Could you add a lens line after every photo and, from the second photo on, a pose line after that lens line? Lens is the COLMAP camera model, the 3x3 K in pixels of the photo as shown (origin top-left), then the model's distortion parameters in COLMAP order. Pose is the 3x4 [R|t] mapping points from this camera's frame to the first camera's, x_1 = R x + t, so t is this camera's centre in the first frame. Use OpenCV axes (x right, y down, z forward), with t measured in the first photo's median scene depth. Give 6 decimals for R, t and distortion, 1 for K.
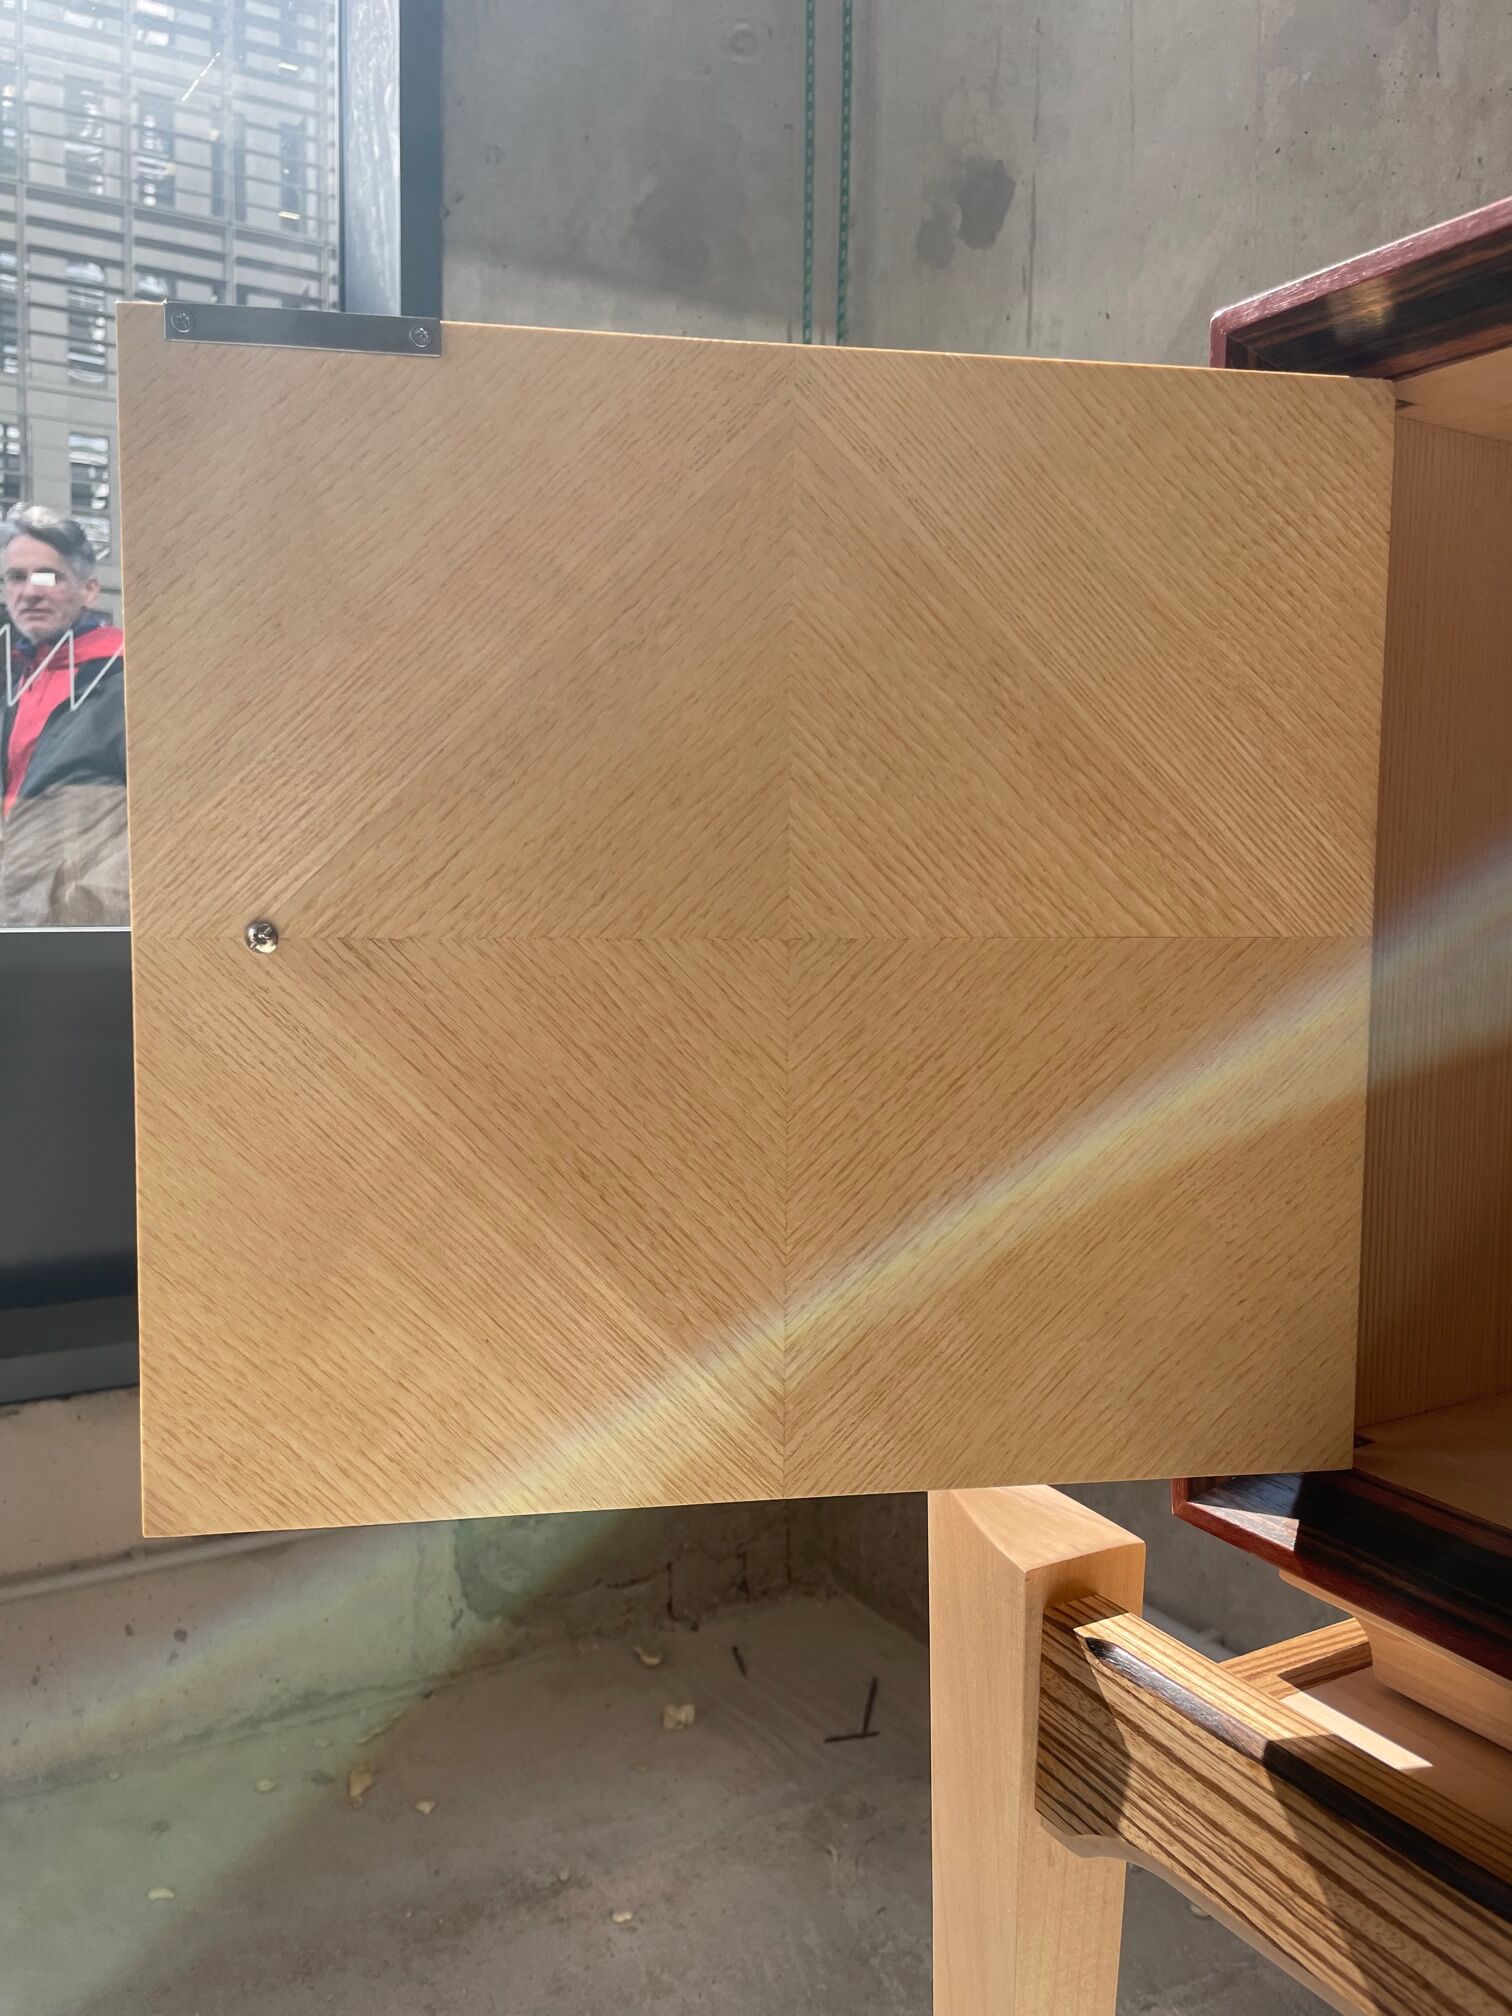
lens RADIAL K [[1538.7, 0, 761.8], [0, 1538.7, 996.7], [0, 0, 1]] dist [0.083225, -0.122233]
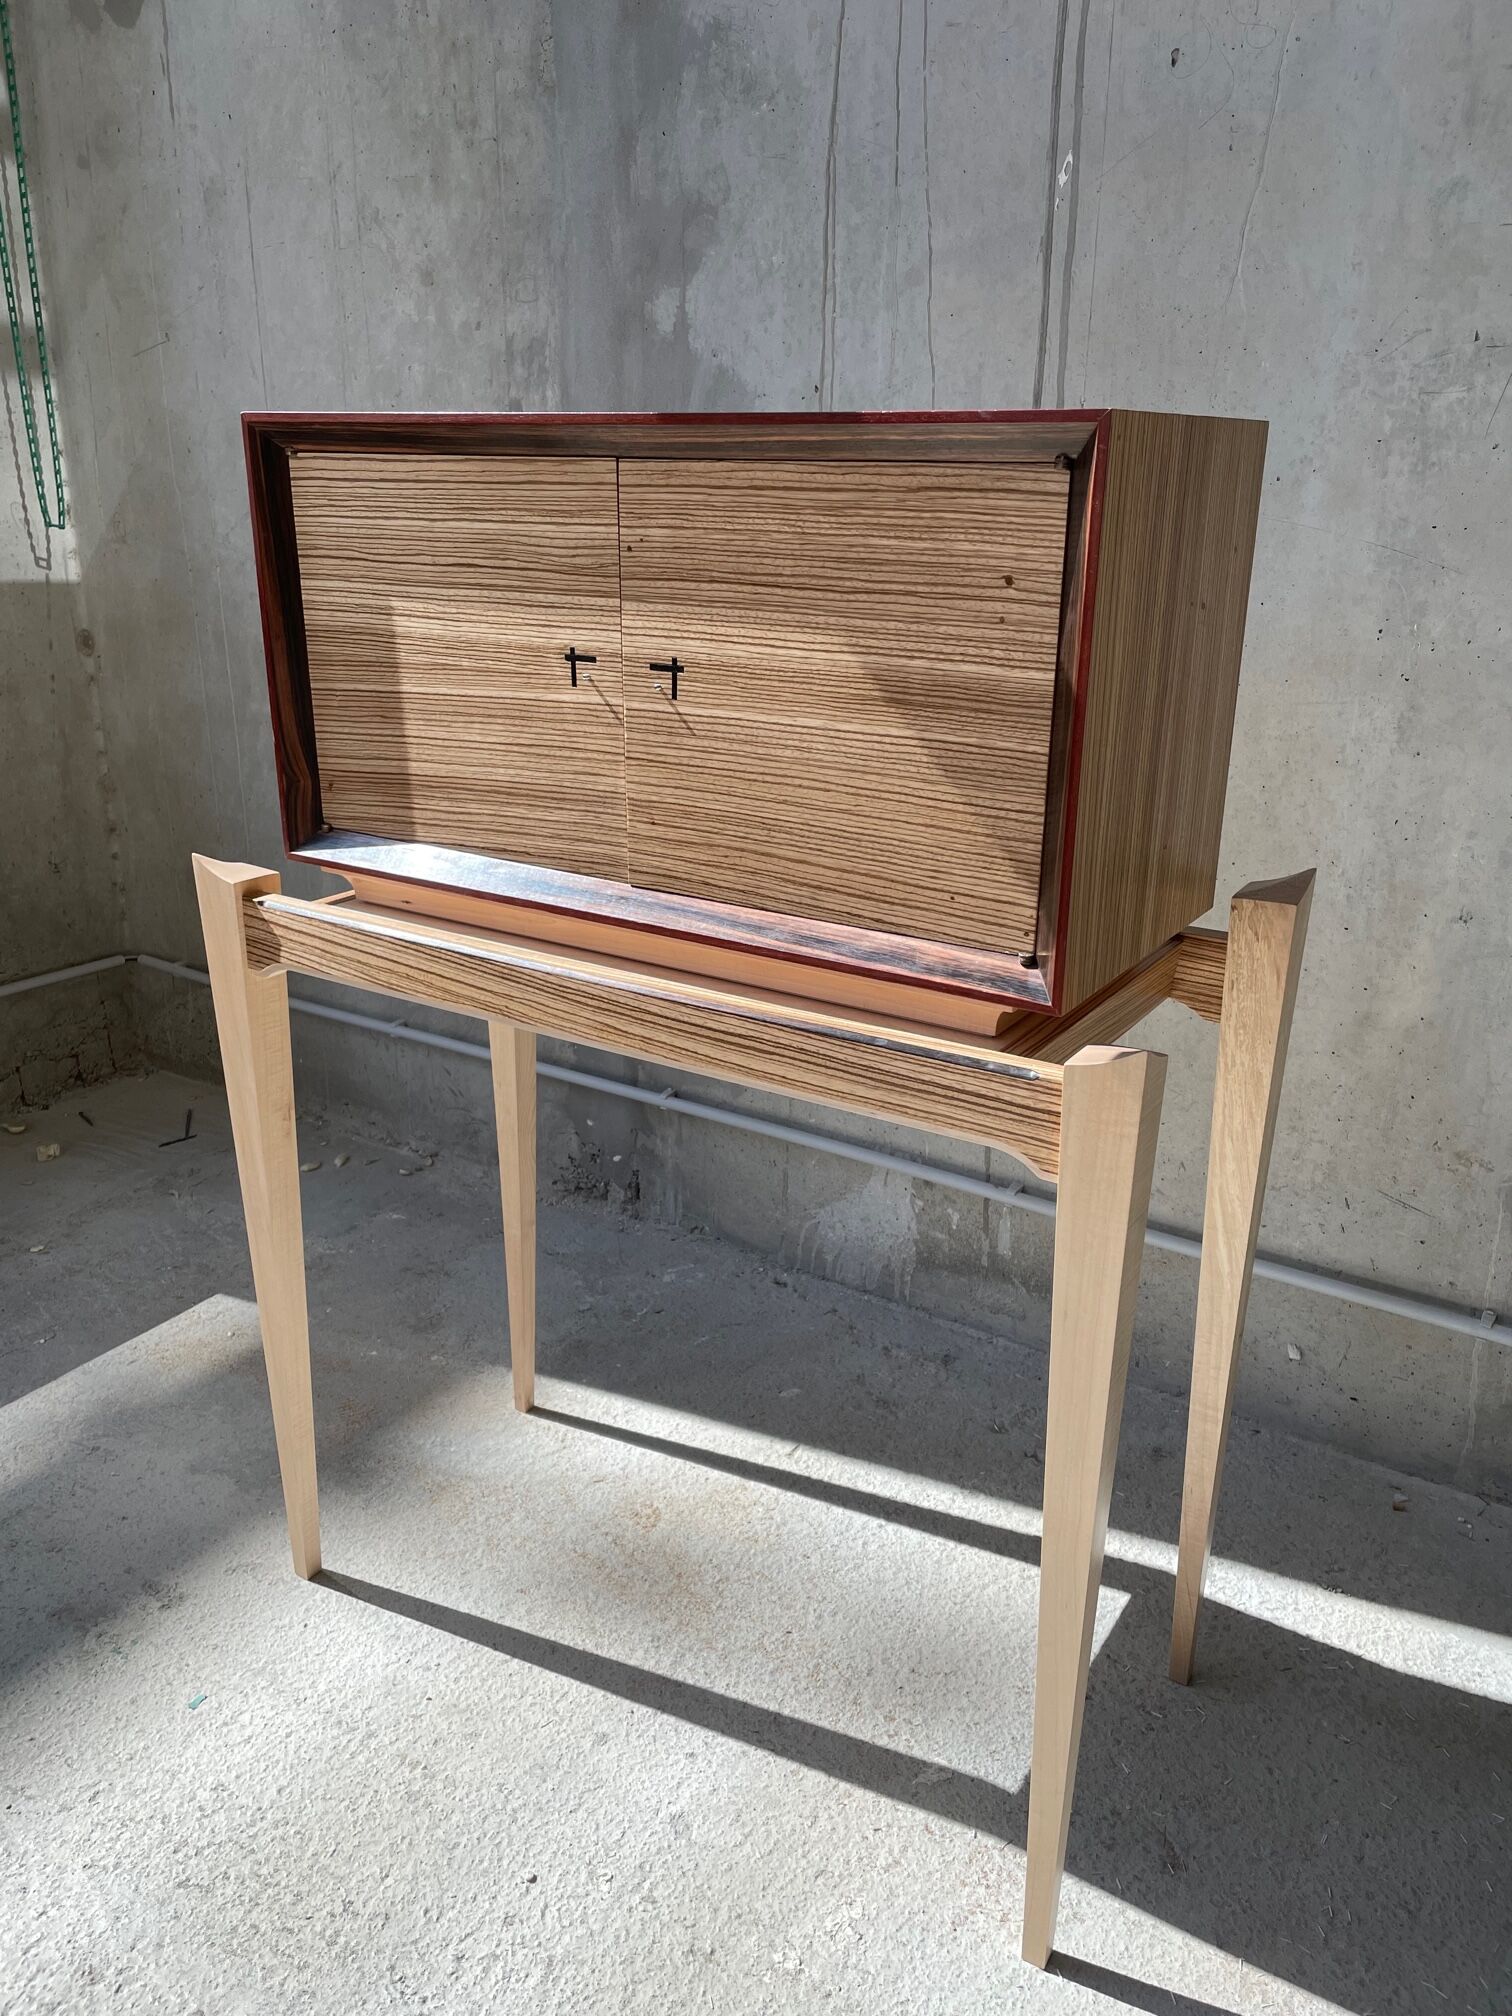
lens RADIAL K [[1538.7, 0, 768.0], [0, 1538.7, 1002.3], [0, 0, 1]] dist [0.083225, -0.122233]
pose [[0.891548, -0.152228, 0.426577, -0.205016], [0.034375, 0.961852, 0.271402, -0.156495], [-0.451619, -0.227305, 0.862770, -1.980666]]
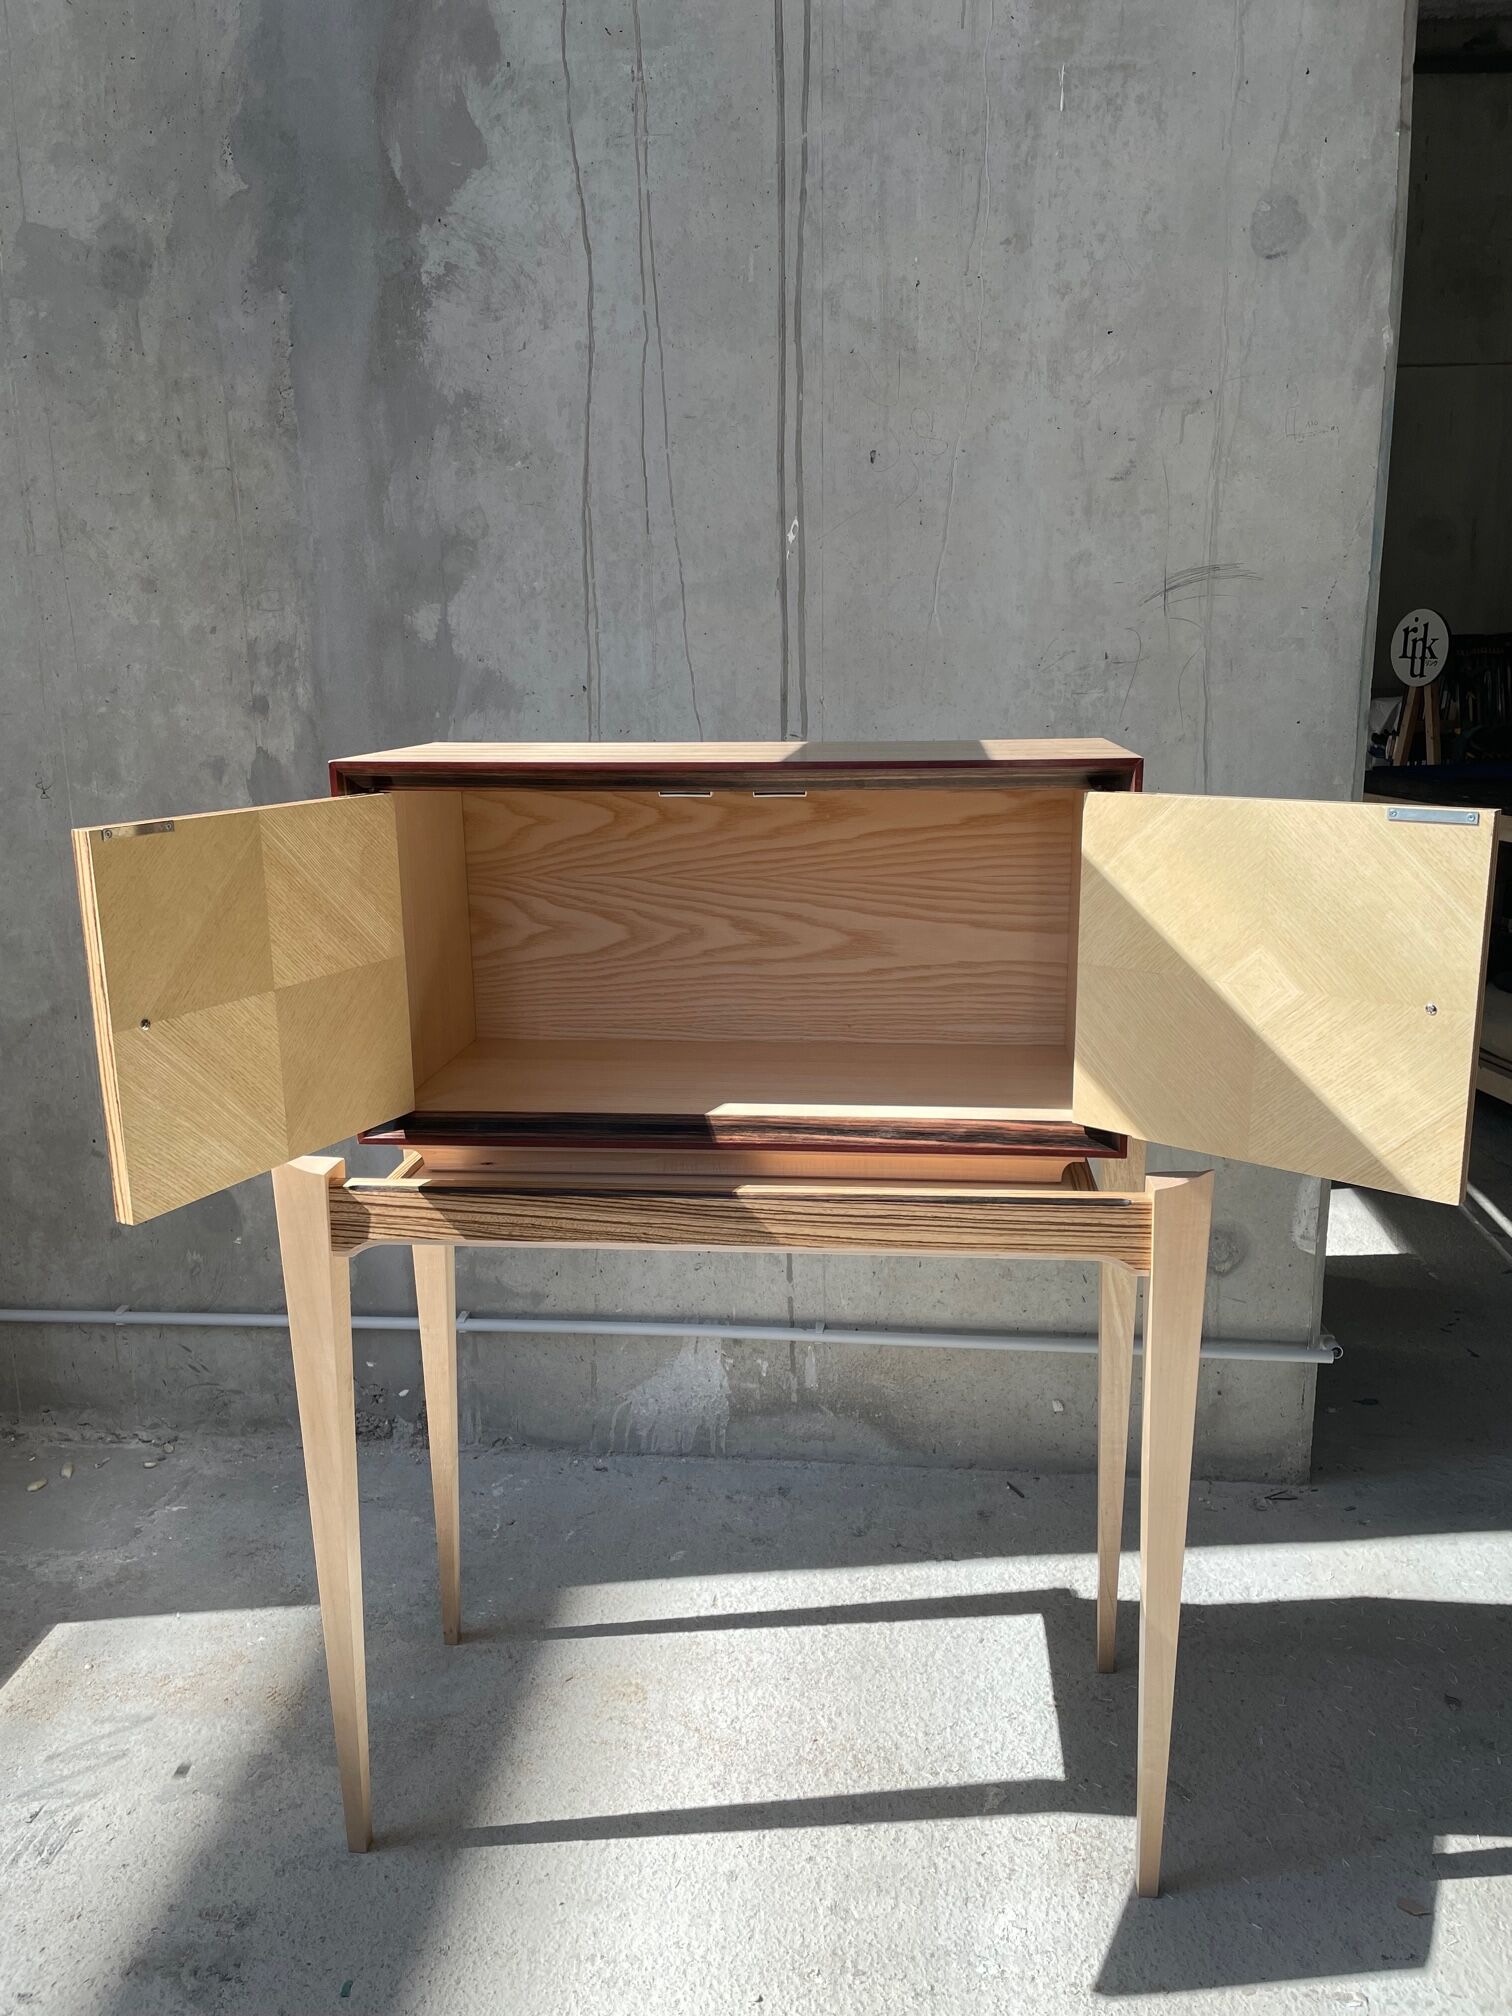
lens RADIAL K [[1538.7, 0, 773.9], [0, 1538.7, 1001.5], [0, 0, 1]] dist [0.083225, -0.122233]
pose [[0.586326, -0.195889, 0.786034, -1.697780], [0.079947, 0.979578, 0.184488, -0.467668], [-0.806121, -0.045329, 0.590013, -1.539591]]
